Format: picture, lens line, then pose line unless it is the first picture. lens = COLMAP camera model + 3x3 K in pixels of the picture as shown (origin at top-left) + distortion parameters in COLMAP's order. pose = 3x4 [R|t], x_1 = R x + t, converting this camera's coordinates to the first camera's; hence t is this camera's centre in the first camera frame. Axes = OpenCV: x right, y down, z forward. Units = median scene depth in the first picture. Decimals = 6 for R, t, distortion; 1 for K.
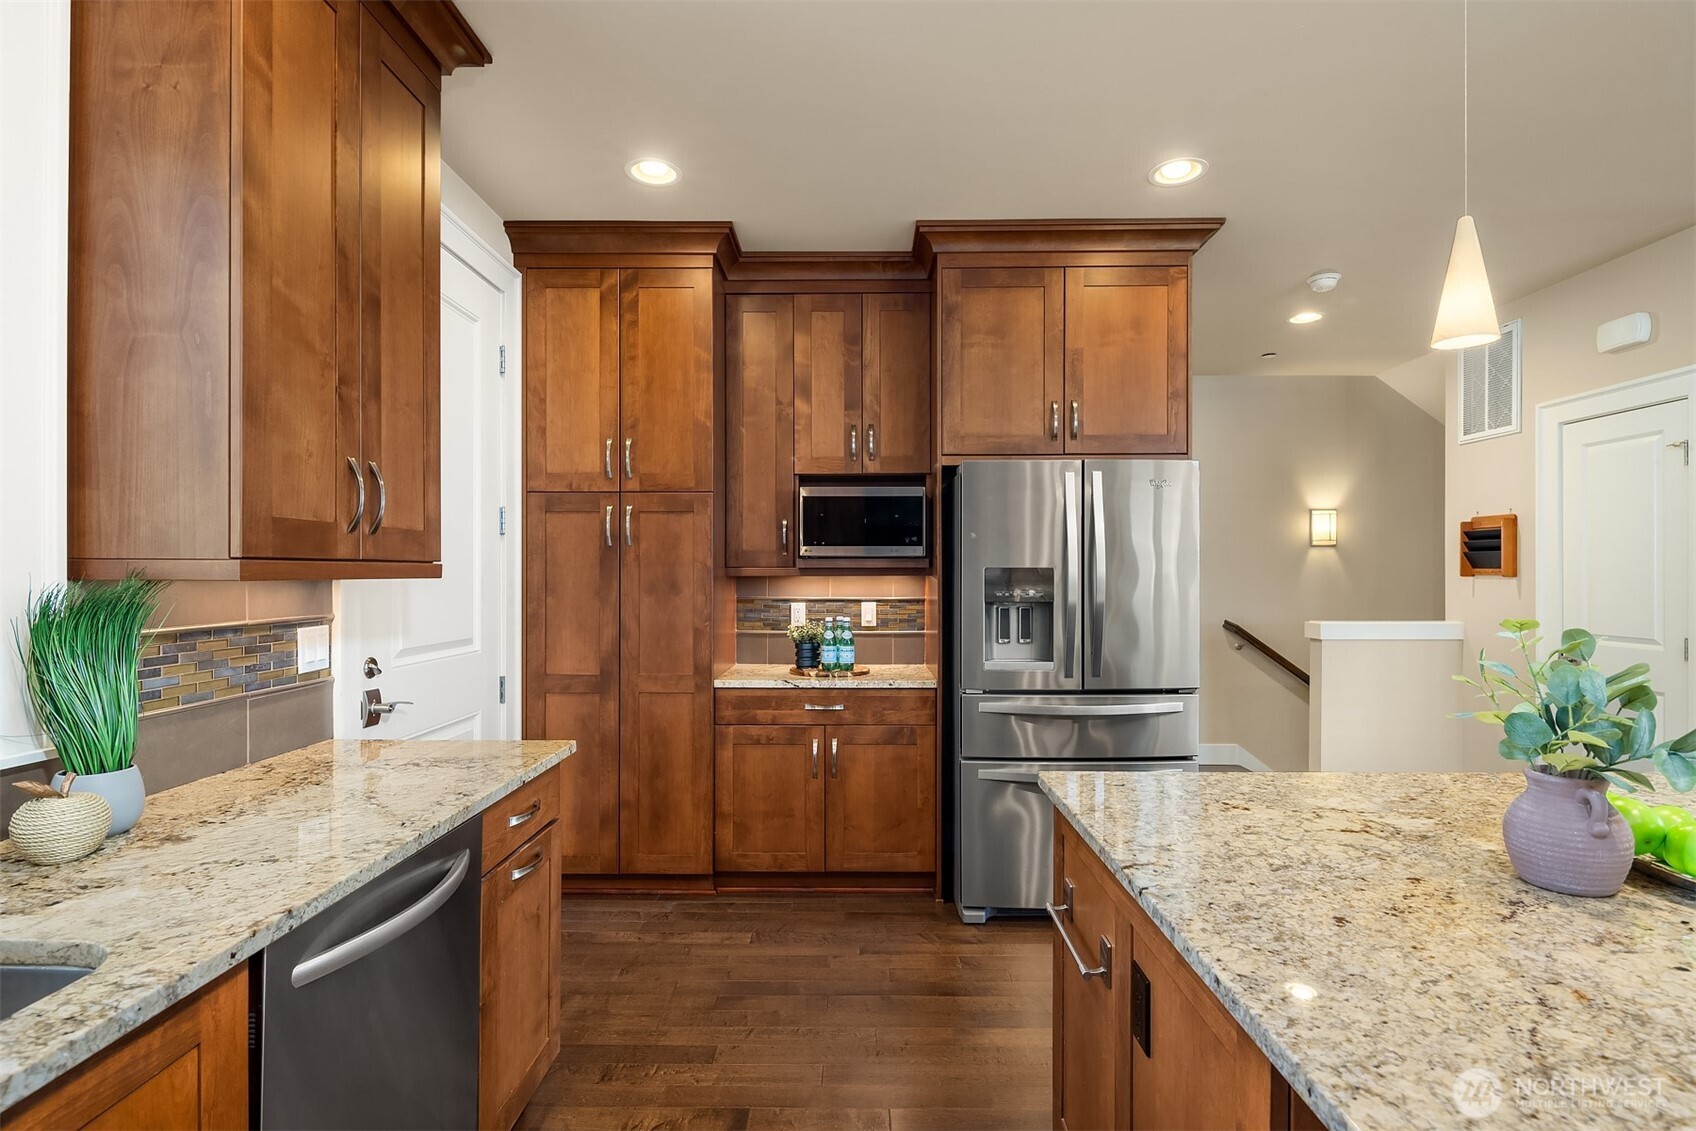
lens RADIAL K [[810.4, 0, 851.0], [0, 810.4, 569.8], [0, 0, 1]] dist [-0.008408, 0.000496]
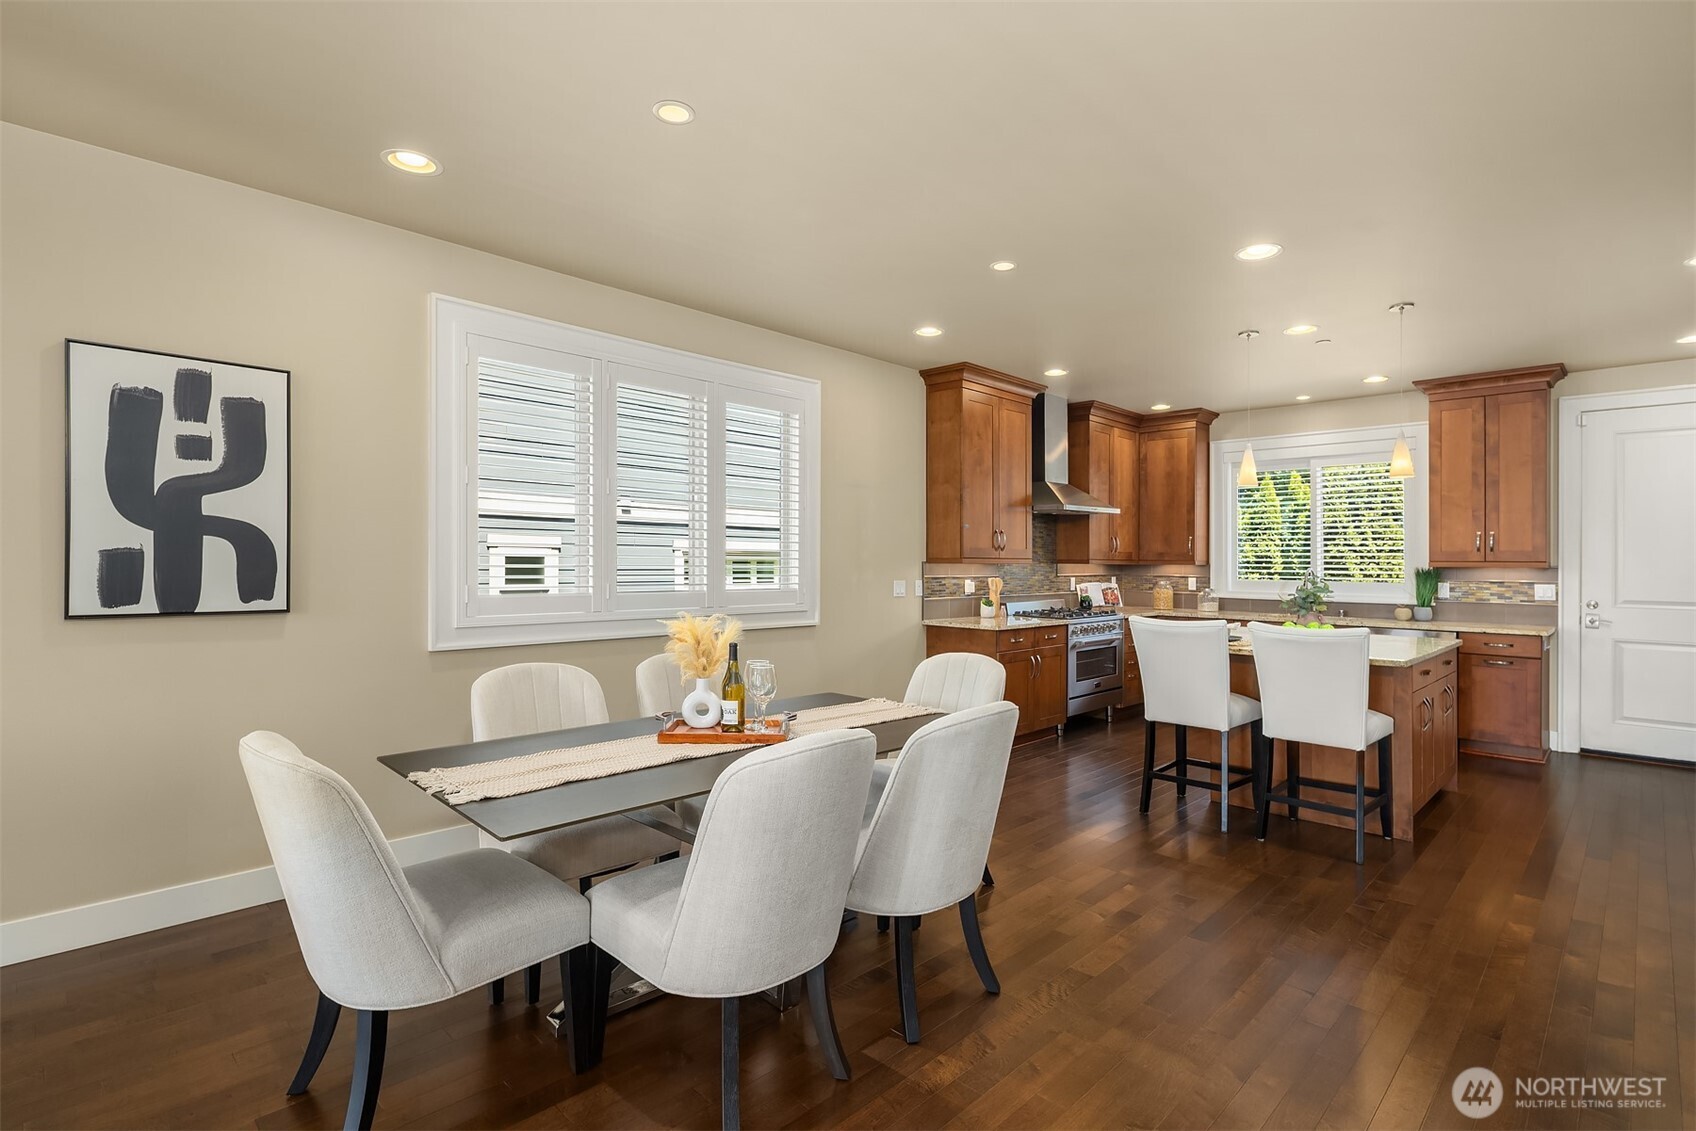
lens RADIAL K [[810.4, 0, 843.6], [0, 810.4, 555.2], [0, 0, 1]] dist [-0.008408, 0.000496]
pose [[-0.704618, -0.008422, -0.709537, 1.960199], [-0.003171, 0.999957, -0.008721, -0.000296], [0.709580, -0.003895, -0.704614, 0.782930]]
